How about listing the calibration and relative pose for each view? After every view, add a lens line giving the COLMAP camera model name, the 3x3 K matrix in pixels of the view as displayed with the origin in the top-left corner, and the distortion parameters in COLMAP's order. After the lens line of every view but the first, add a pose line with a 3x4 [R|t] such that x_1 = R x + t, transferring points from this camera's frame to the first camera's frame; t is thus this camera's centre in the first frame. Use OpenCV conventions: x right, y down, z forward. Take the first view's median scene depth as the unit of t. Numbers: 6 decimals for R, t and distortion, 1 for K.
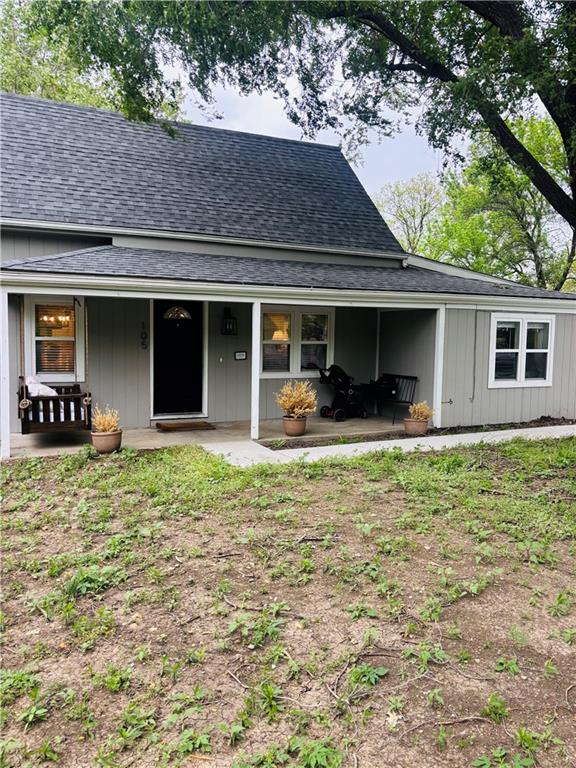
lens RADIAL K [[574.3, 0, 296.2], [0, 574.3, 387.2], [0, 0, 1]] dist [0.087936, -0.178246]
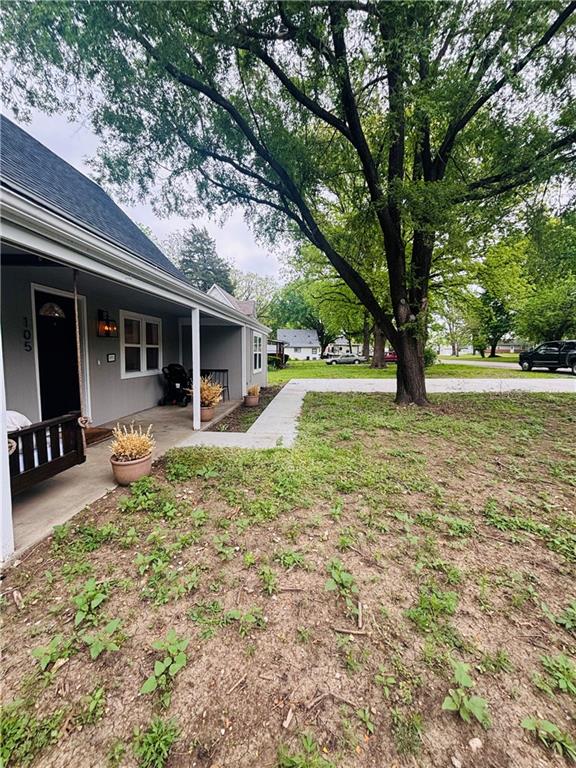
lens RADIAL K [[306.5, 0, 290.6], [0, 306.5, 383.5], [0, 0, 1]] dist [0.000247, -0.000335]
pose [[0.501679, -0.089808, 0.860379, -0.403814], [0.067983, 0.995613, 0.064284, -0.021936], [-0.862378, 0.026242, 0.505584, 0.438379]]
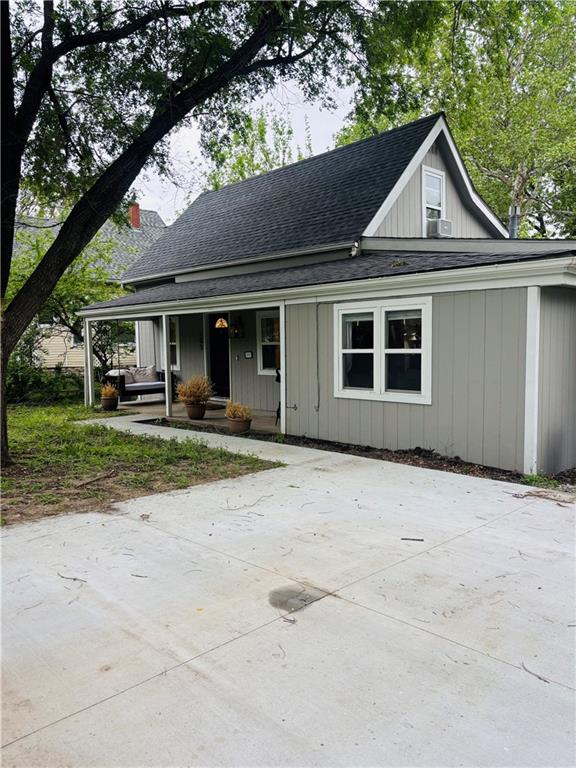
lens RADIAL K [[574.3, 0, 296.2], [0, 574.3, 387.2], [0, 0, 1]] dist [0.087936, -0.178246]
pose [[0.352145, 0.057504, -0.934177, 1.050151], [-0.056014, 0.997617, 0.040295, -0.041326], [0.934268, 0.038138, 0.354526, 0.654117]]
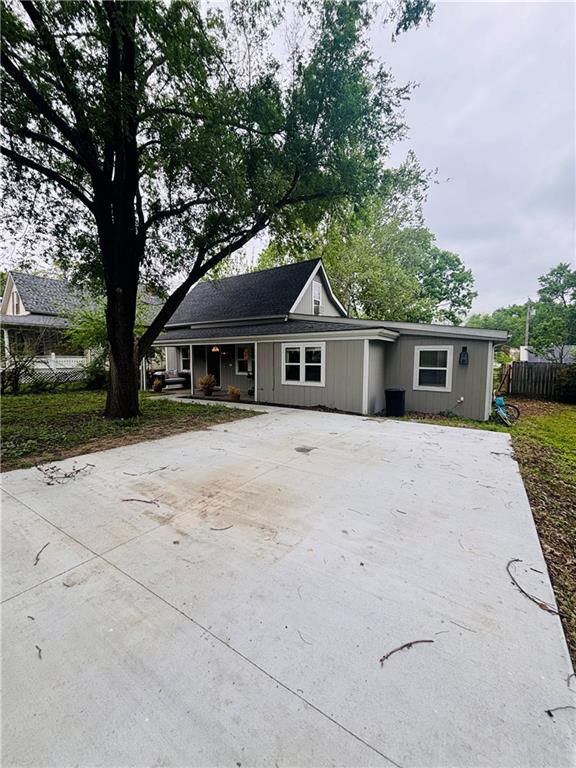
lens RADIAL K [[306.5, 0, 290.6], [0, 306.5, 383.5], [0, 0, 1]] dist [0.000247, -0.000335]
pose [[0.536983, 0.059713, -0.841477, 1.147240], [-0.063236, 0.997534, 0.030434, -0.032261], [0.841220, 0.036869, 0.539435, 0.494634]]
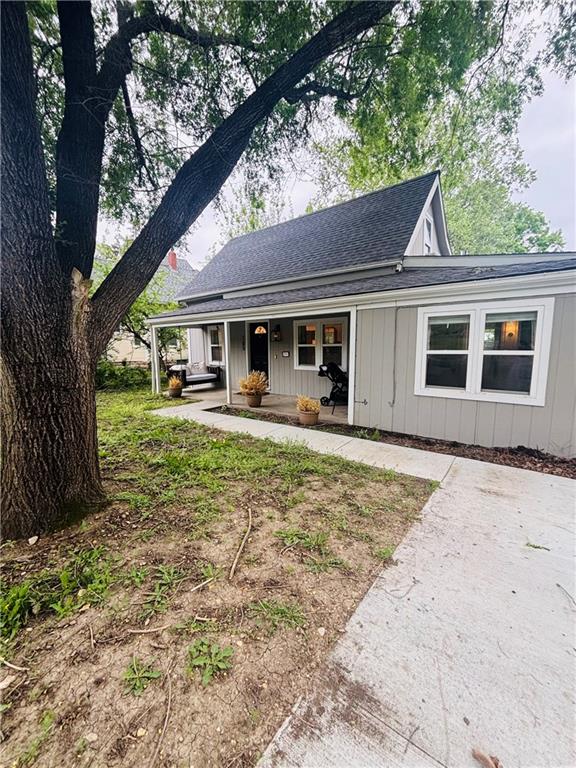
lens RADIAL K [[306.5, 0, 290.6], [0, 306.5, 383.5], [0, 0, 1]] dist [0.000247, -0.000335]
pose [[0.466265, 0.095046, -0.879525, 0.643384], [-0.055947, 0.995390, 0.077908, -0.040703], [0.882874, 0.012881, 0.469433, 0.606070]]
